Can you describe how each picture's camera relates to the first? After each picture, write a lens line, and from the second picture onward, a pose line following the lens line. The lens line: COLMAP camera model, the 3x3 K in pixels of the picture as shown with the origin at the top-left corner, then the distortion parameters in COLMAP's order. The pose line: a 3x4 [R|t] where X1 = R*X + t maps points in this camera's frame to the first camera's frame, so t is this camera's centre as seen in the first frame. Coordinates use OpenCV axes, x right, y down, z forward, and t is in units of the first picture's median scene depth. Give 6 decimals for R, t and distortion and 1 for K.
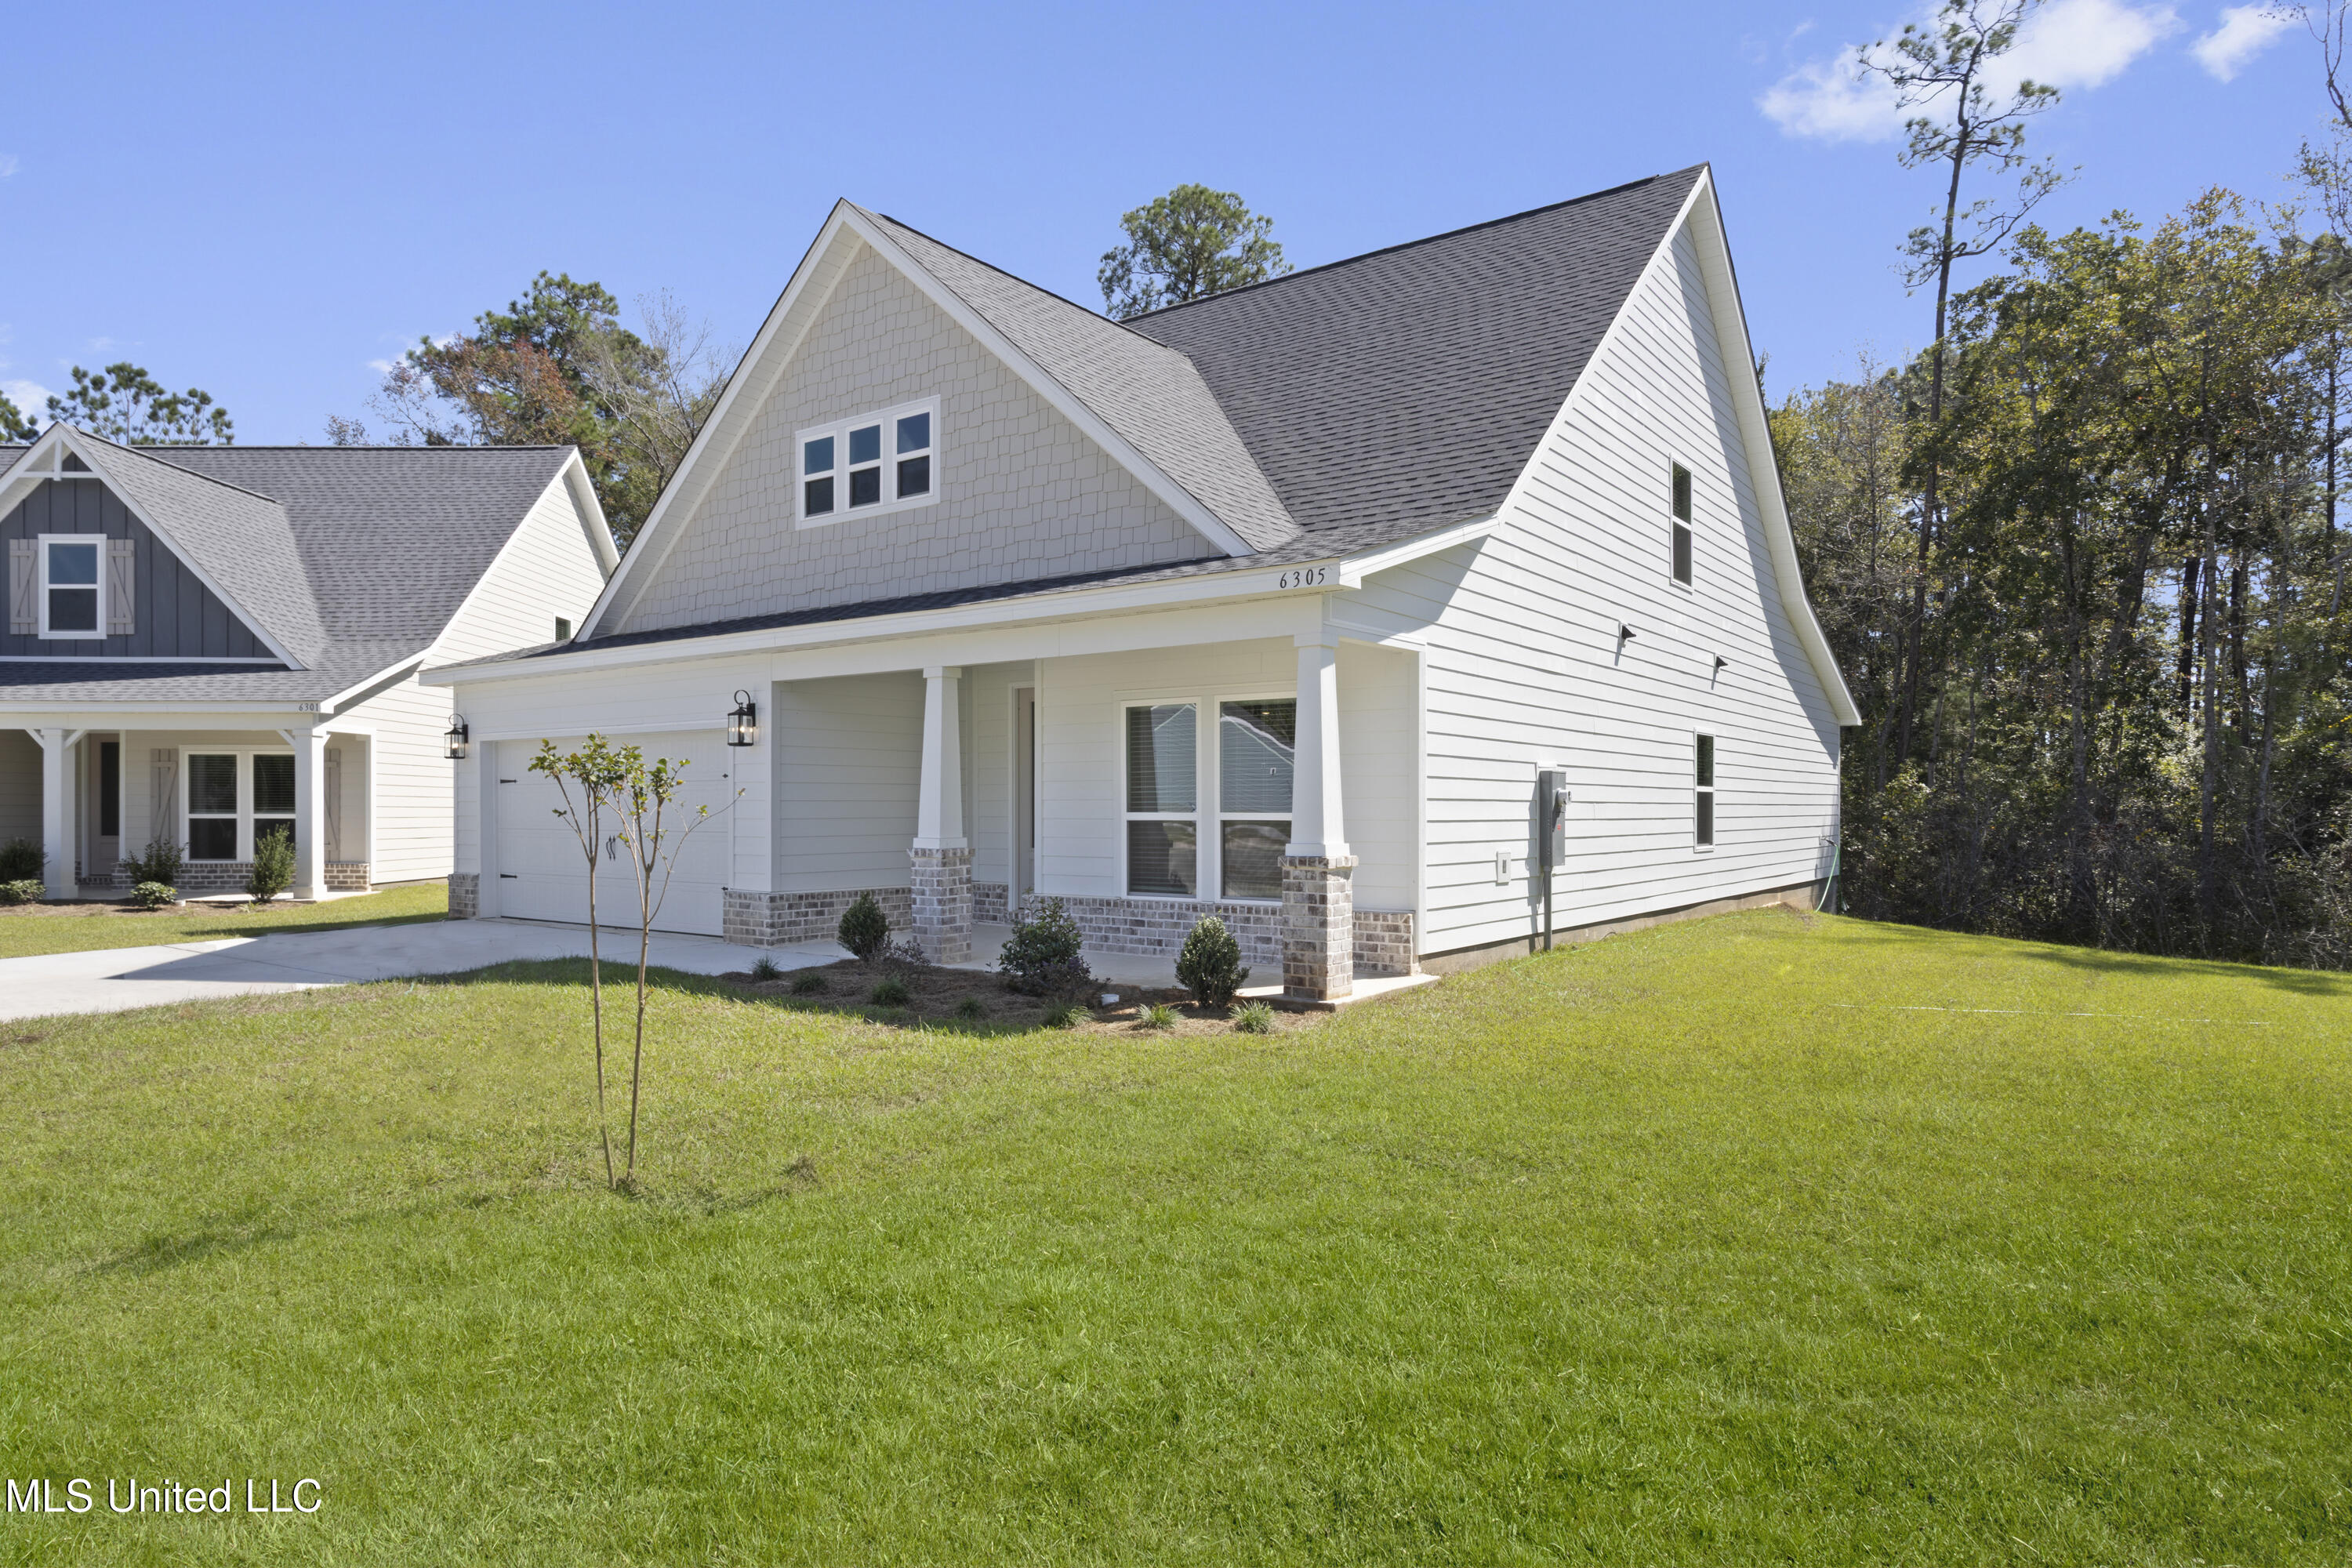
lens RADIAL K [[1368.0, 0, 1175.0], [0, 1368.0, 814.2], [0, 0, 1]] dist [-0.017065, -0.001383]
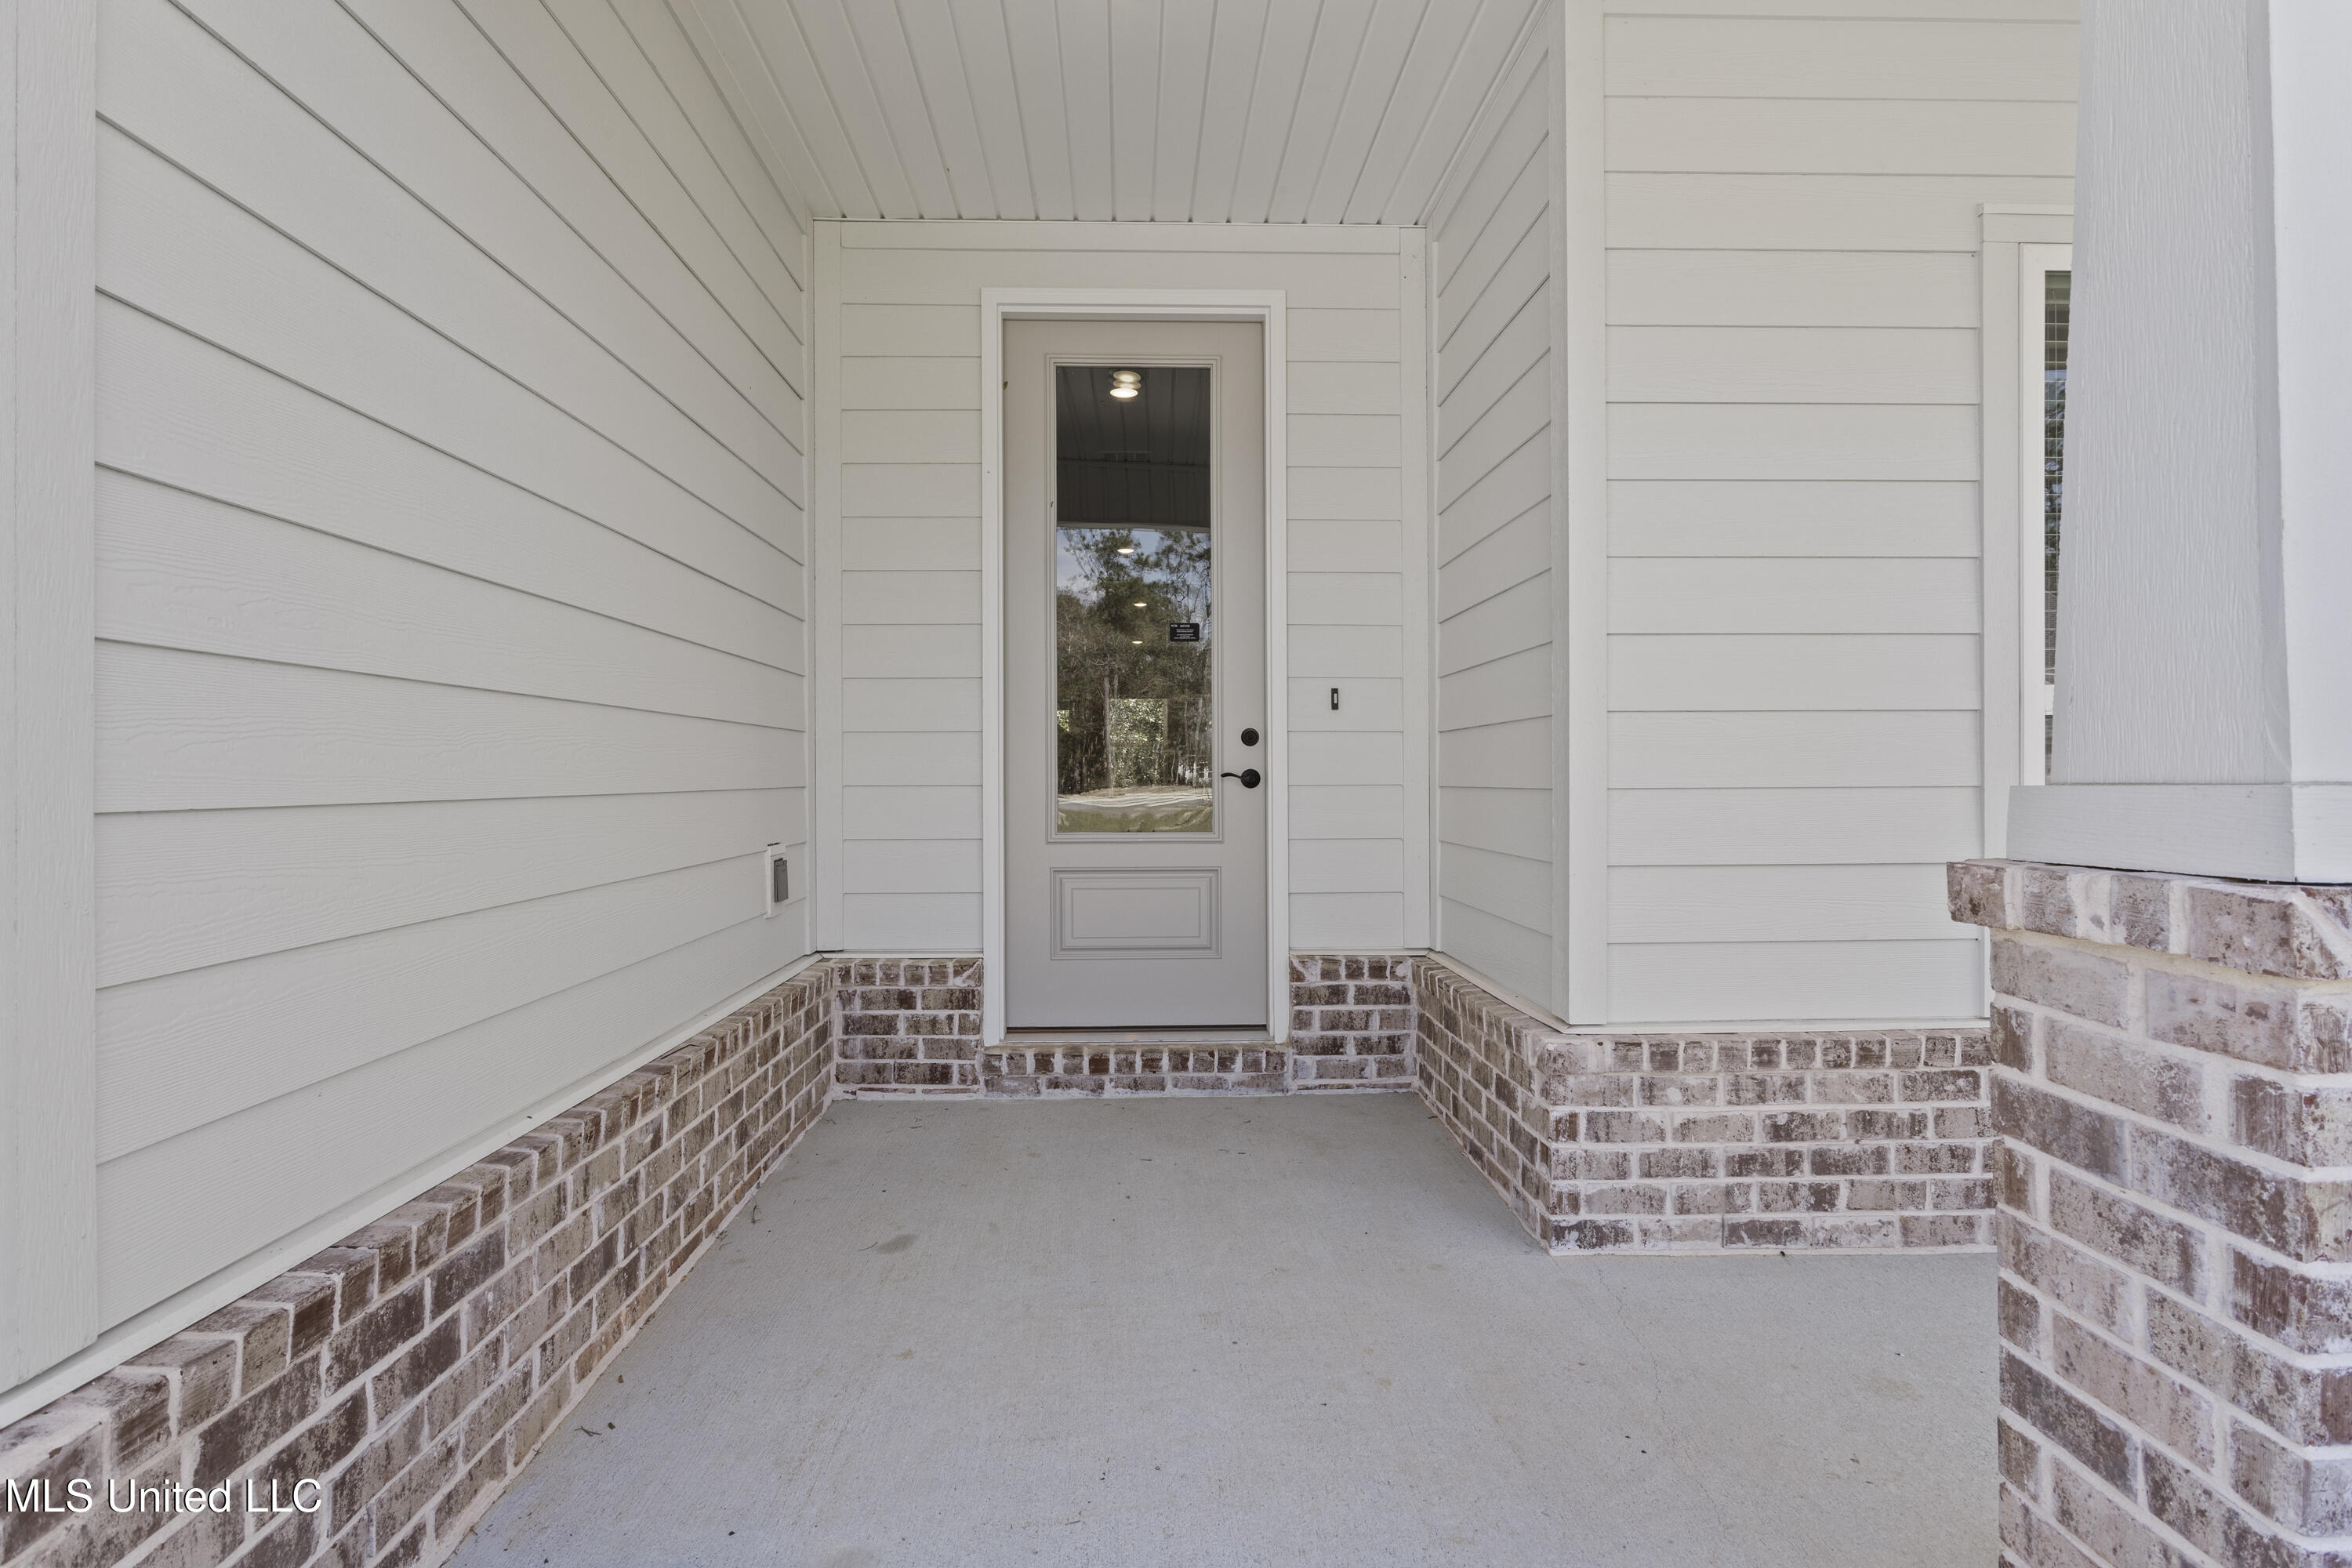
lens RADIAL K [[1143.6, 0, 1172.8], [0, 1143.6, 770.6], [0, 0, 1]] dist [-0.007378, 0.000237]
pose [[0.781745, -0.005009, 0.623578, -0.275260], [0.008194, 0.999964, -0.002240, 0.012869], [-0.623544, 0.006861, 0.781758, 0.868880]]
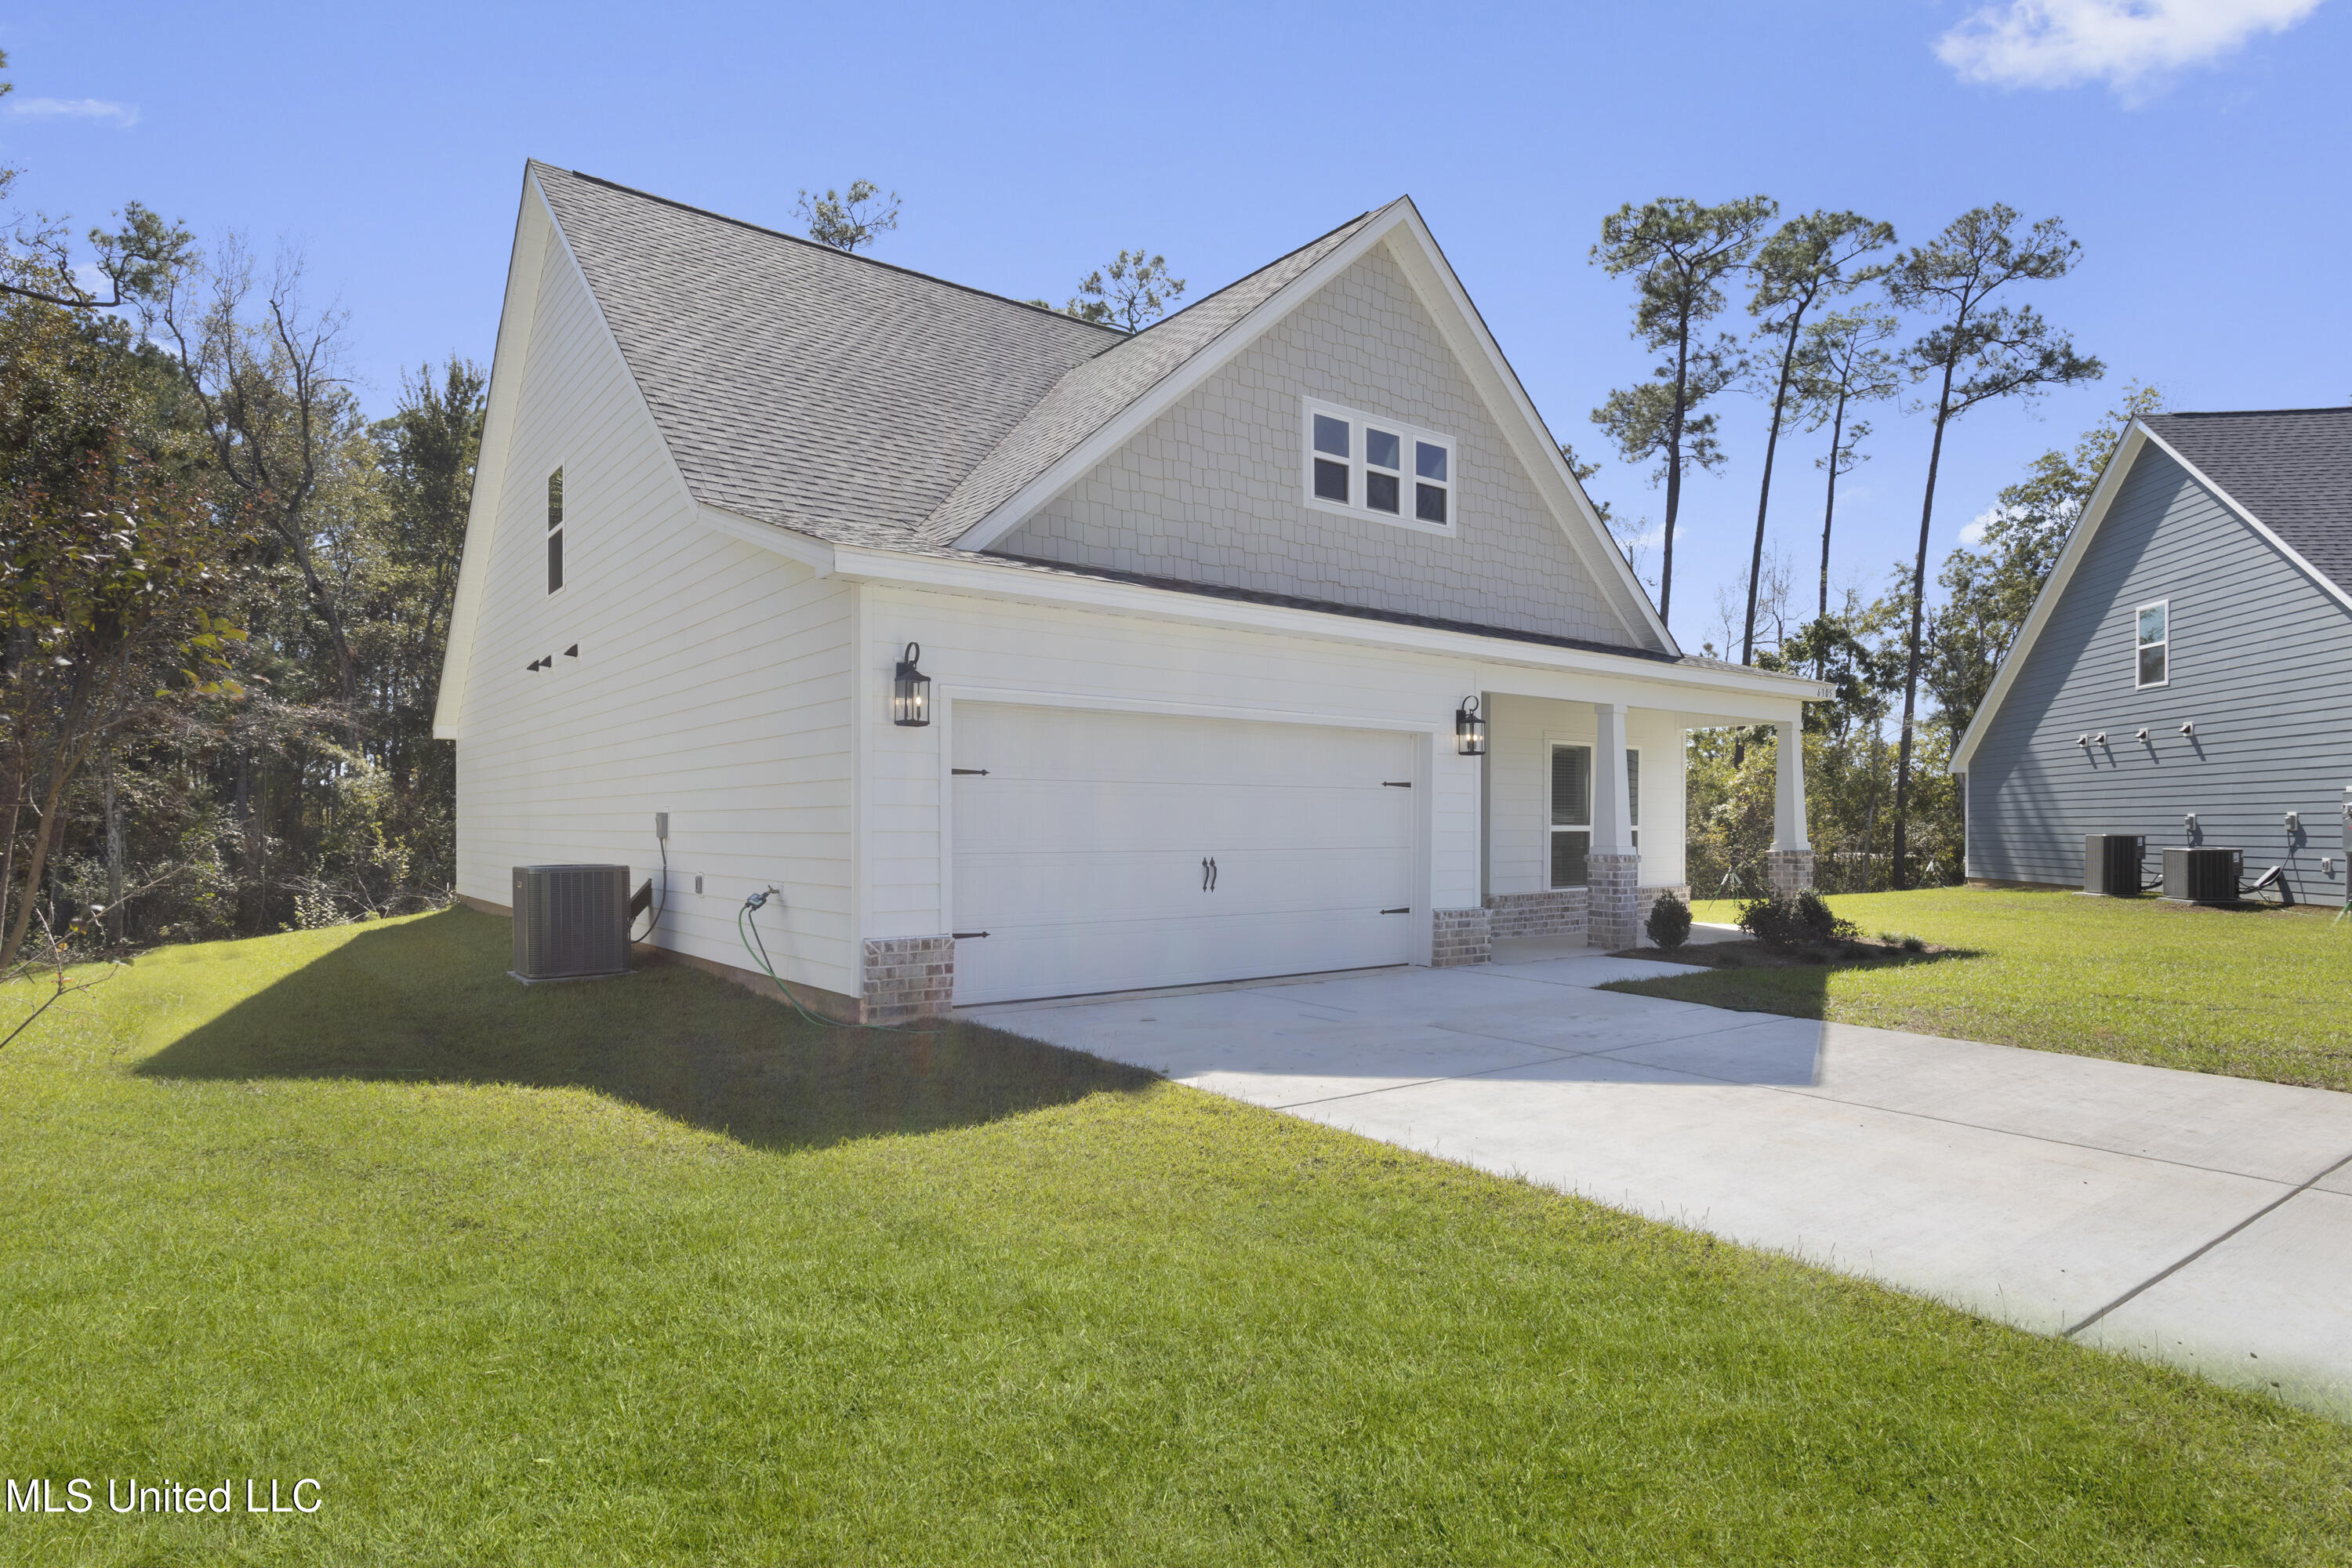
lens RADIAL K [[1269.7, 0, 1173.6], [0, 1269.7, 826.2], [0, 0, 1]] dist [0.001420, 0.000401]
pose [[0.283094, -0.001039, 0.959092, -1.198747], [0.003684, 0.999993, -0.000004, -0.001442], [-0.959085, 0.003535, 0.283096, 0.932578]]
